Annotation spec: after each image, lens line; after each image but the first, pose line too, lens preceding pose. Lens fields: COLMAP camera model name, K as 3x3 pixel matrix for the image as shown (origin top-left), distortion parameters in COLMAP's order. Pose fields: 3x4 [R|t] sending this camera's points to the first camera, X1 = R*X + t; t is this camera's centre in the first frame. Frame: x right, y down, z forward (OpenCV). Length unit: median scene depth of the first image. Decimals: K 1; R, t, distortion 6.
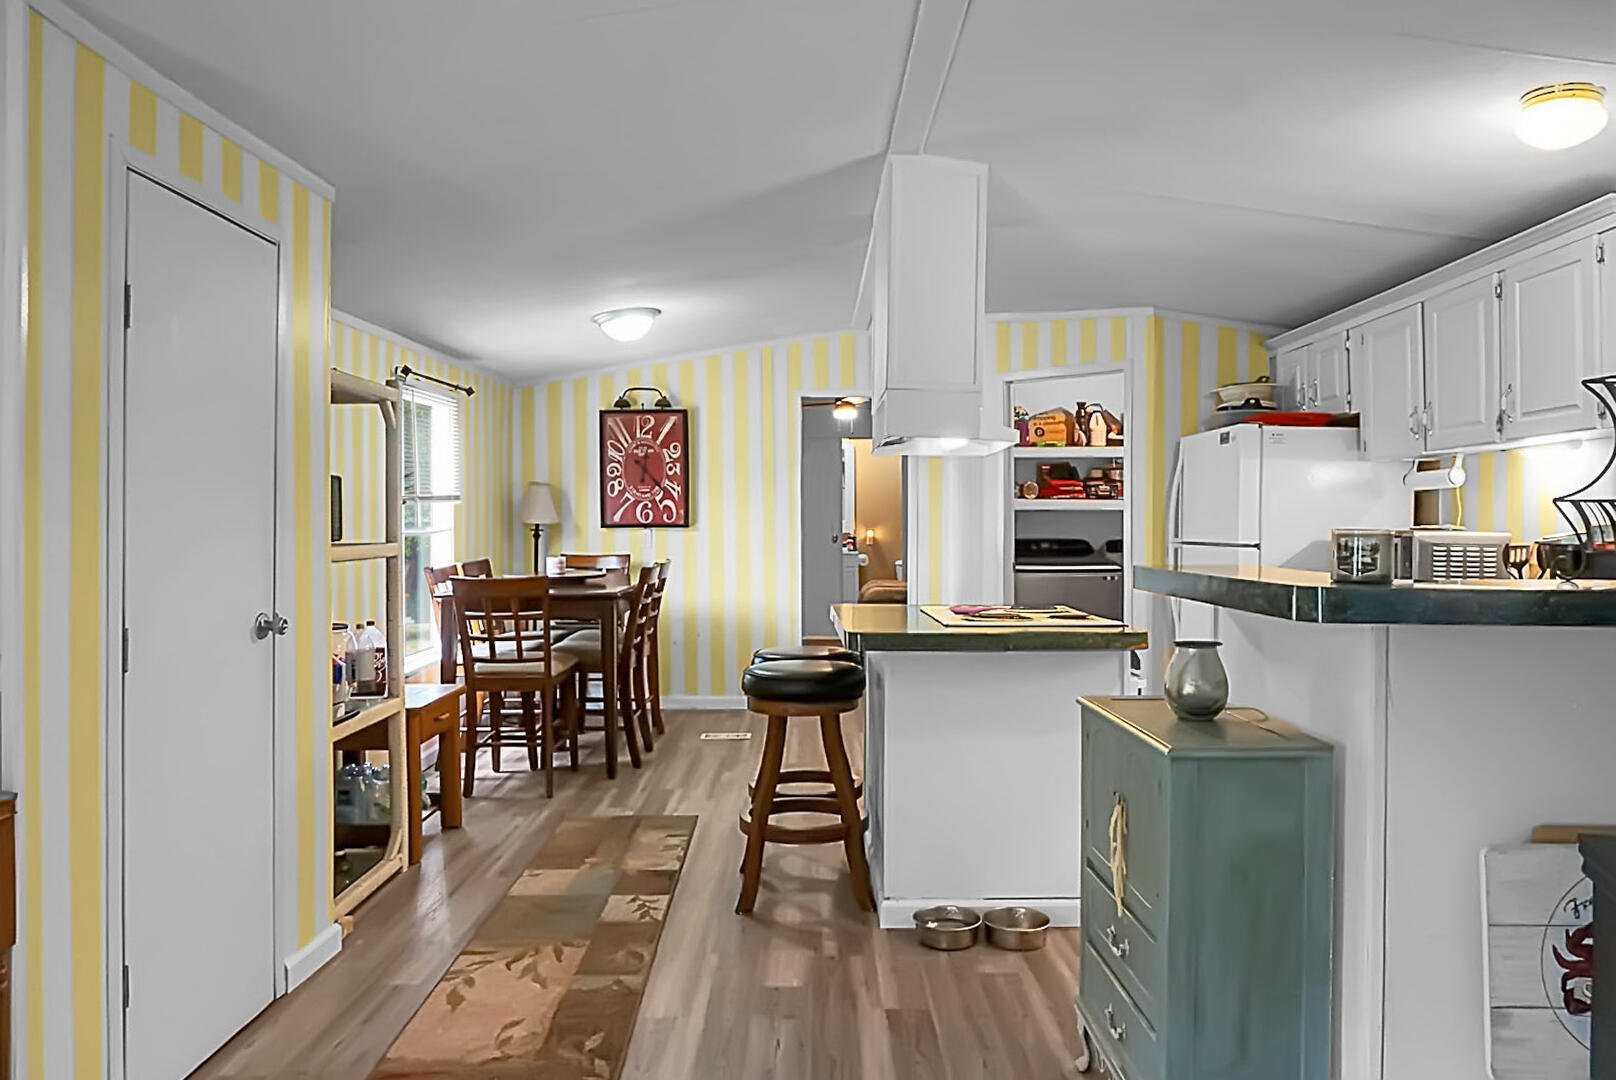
lens RADIAL K [[1080.4, 0, 817.5], [0, 1080.4, 528.2], [0, 0, 1]] dist [-0.046123, 0.025333]
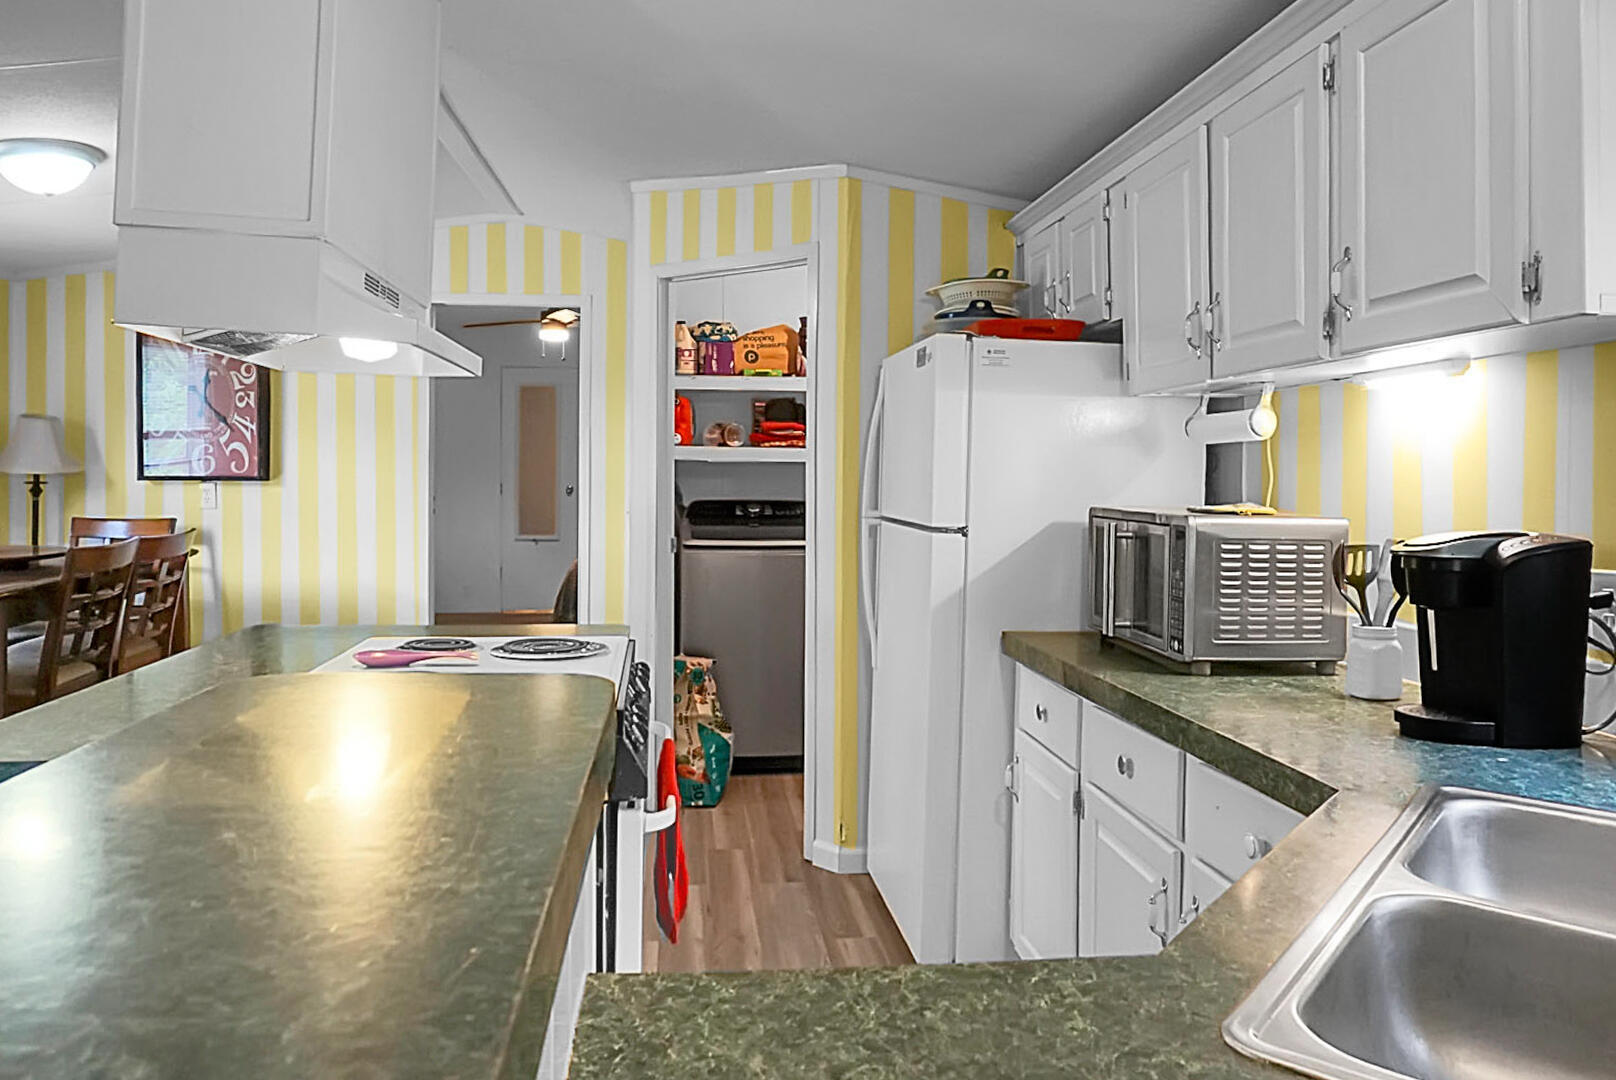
lens RADIAL K [[1080.4, 0, 810.1], [0, 1080.4, 468.1], [0, 0, 1]] dist [-0.046123, 0.025333]
pose [[0.994346, 0.009650, 0.105746, 0.182912], [-0.009563, 0.999953, -0.001336, -0.012638], [-0.105754, 0.000317, 0.994392, 0.276936]]
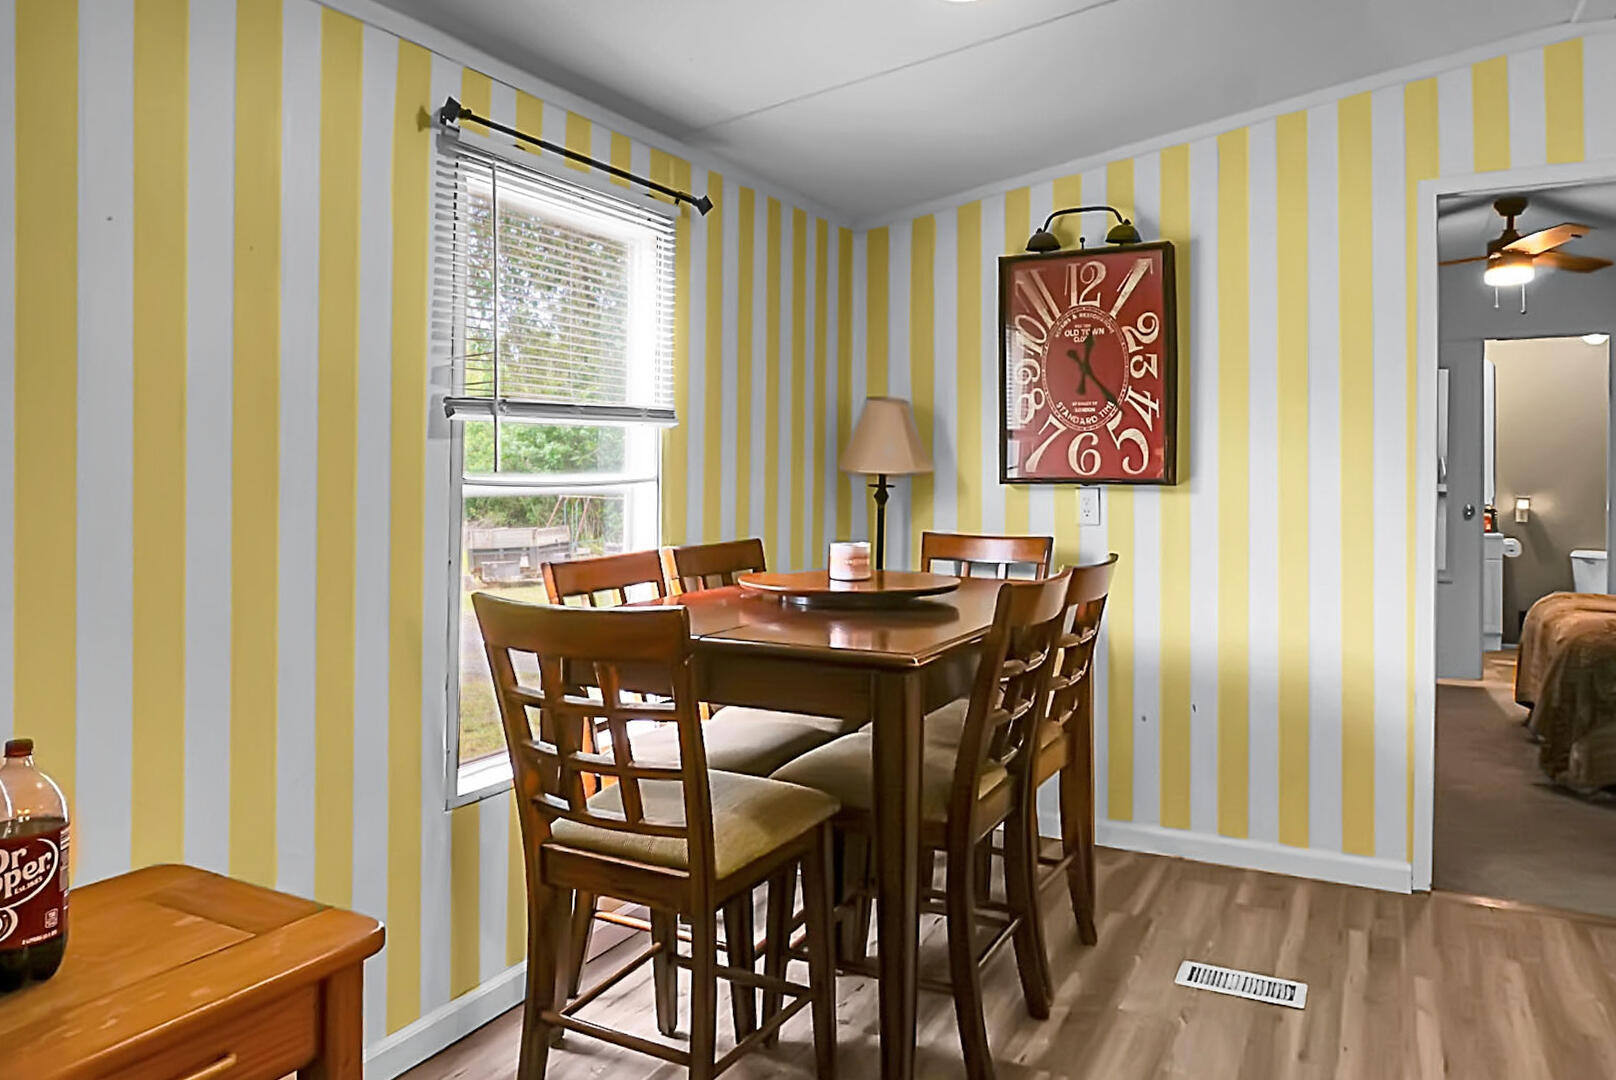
lens RADIAL K [[1080.4, 0, 826.6], [0, 1080.4, 468.8], [0, 0, 1]] dist [-0.046123, 0.025333]
pose [[0.883496, 0.008046, -0.468369, -0.034282], [-0.017857, 0.999704, -0.016510, 0.003083], [0.468098, 0.022950, 0.883379, 0.550180]]
